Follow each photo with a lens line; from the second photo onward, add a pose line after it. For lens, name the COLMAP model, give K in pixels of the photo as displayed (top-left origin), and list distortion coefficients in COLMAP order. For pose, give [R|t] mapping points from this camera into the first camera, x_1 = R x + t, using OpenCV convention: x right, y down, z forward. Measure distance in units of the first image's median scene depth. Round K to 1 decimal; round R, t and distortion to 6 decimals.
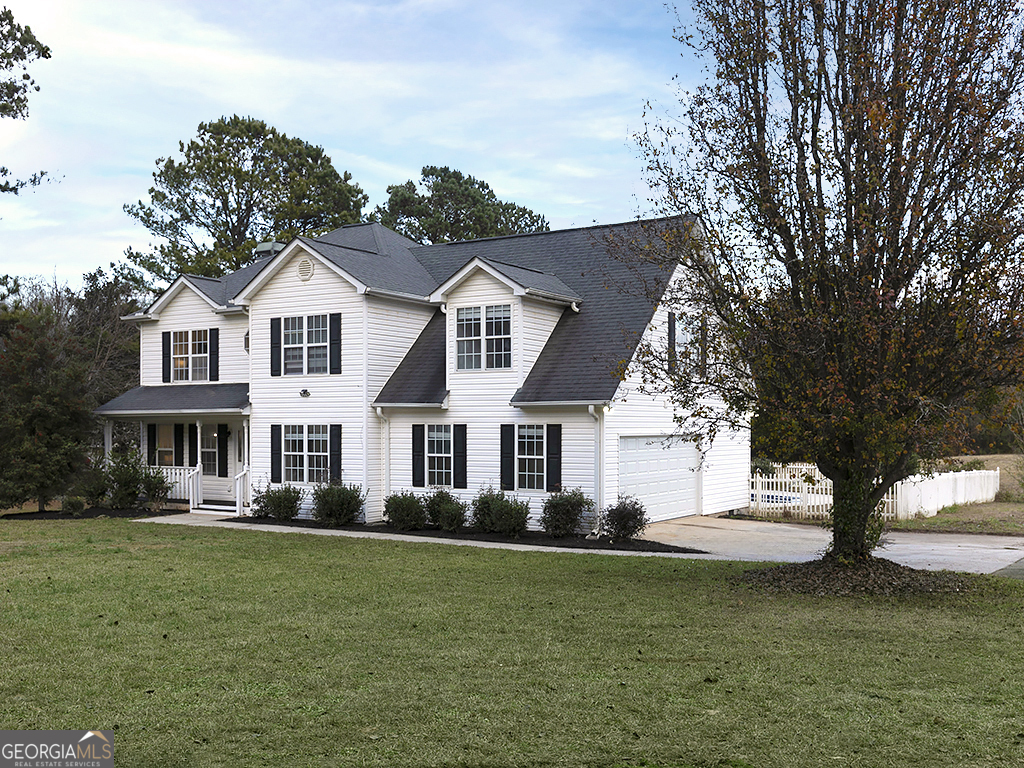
lens RADIAL K [[1003.2, 0, 512.0], [0, 1003.2, 384.0], [0, 0, 1]] dist [0.002224, 0.002017]
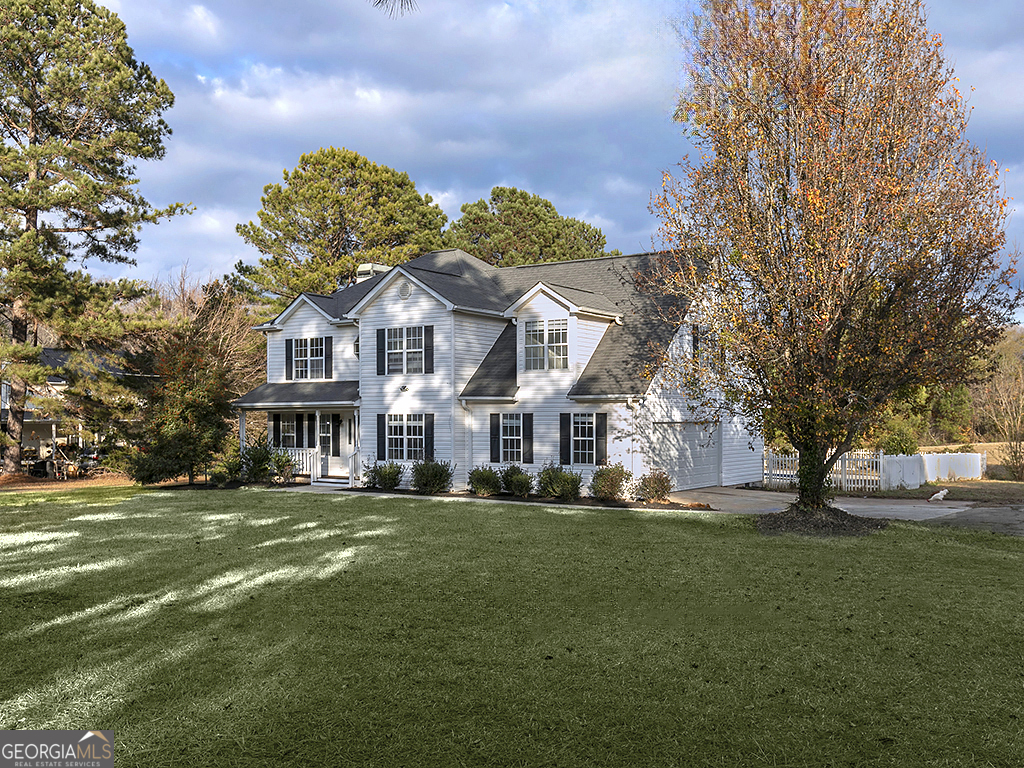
lens RADIAL K [[982.7, 0, 512.0], [0, 982.7, 384.0], [0, 0, 1]] dist [0.000760, 0.000039]
pose [[0.997824, -0.002411, -0.065890, 0.009327], [0.002793, 0.999980, 0.005697, -0.003631], [0.065875, -0.005869, 0.997811, -0.221522]]
